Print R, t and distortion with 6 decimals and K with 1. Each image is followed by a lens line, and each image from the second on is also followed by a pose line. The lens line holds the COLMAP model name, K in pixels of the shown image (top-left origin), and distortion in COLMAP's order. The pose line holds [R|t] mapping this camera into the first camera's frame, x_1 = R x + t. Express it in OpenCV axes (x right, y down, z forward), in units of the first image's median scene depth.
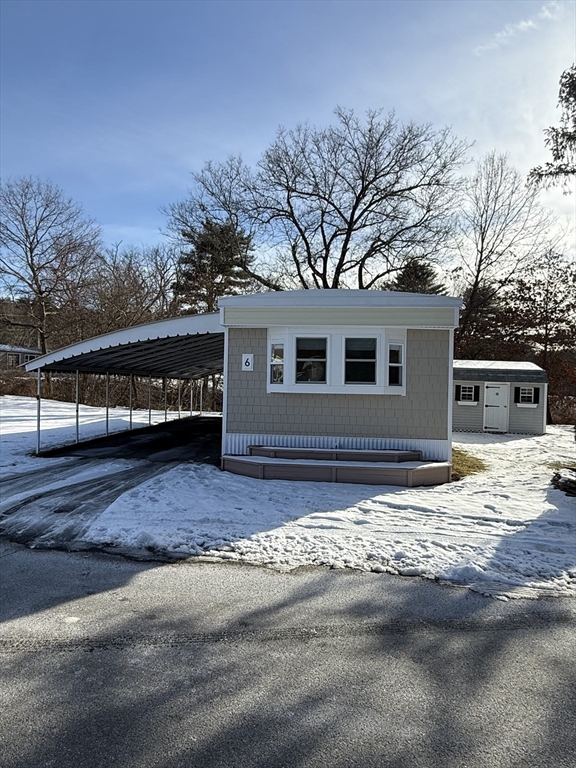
lens RADIAL K [[474.8, 0, 285.9], [0, 474.8, 386.4], [0, 0, 1]] dist [0.001599, -0.001101]
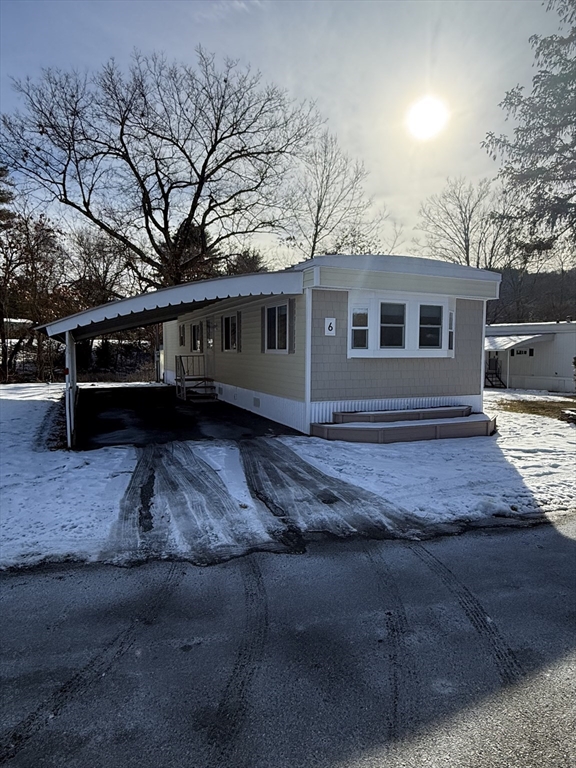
lens RADIAL K [[474.8, 0, 285.8], [0, 474.8, 389.5], [0, 0, 1]] dist [0.001599, -0.001101]
pose [[0.865428, -0.055100, 0.497995, -0.653451], [0.012741, 0.996033, 0.088064, -0.010433], [-0.500872, -0.069868, 0.862697, 0.213561]]
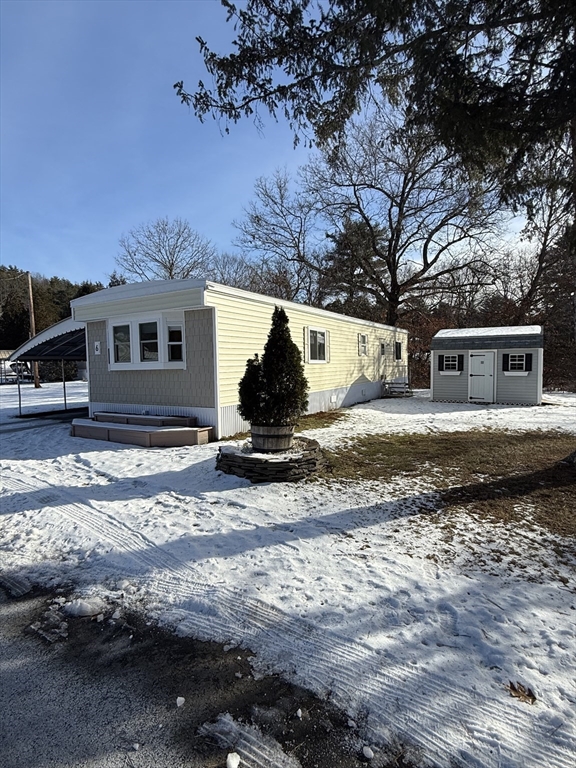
lens RADIAL K [[414.4, 0, 292.9], [0, 414.4, 381.3], [0, 0, 1]] dist [0.001650, -0.000048]
pose [[0.916574, -0.027904, -0.398891, 0.863387], [0.042235, 0.998738, 0.027184, 0.031095], [0.397629, -0.041764, 0.916595, 0.183034]]
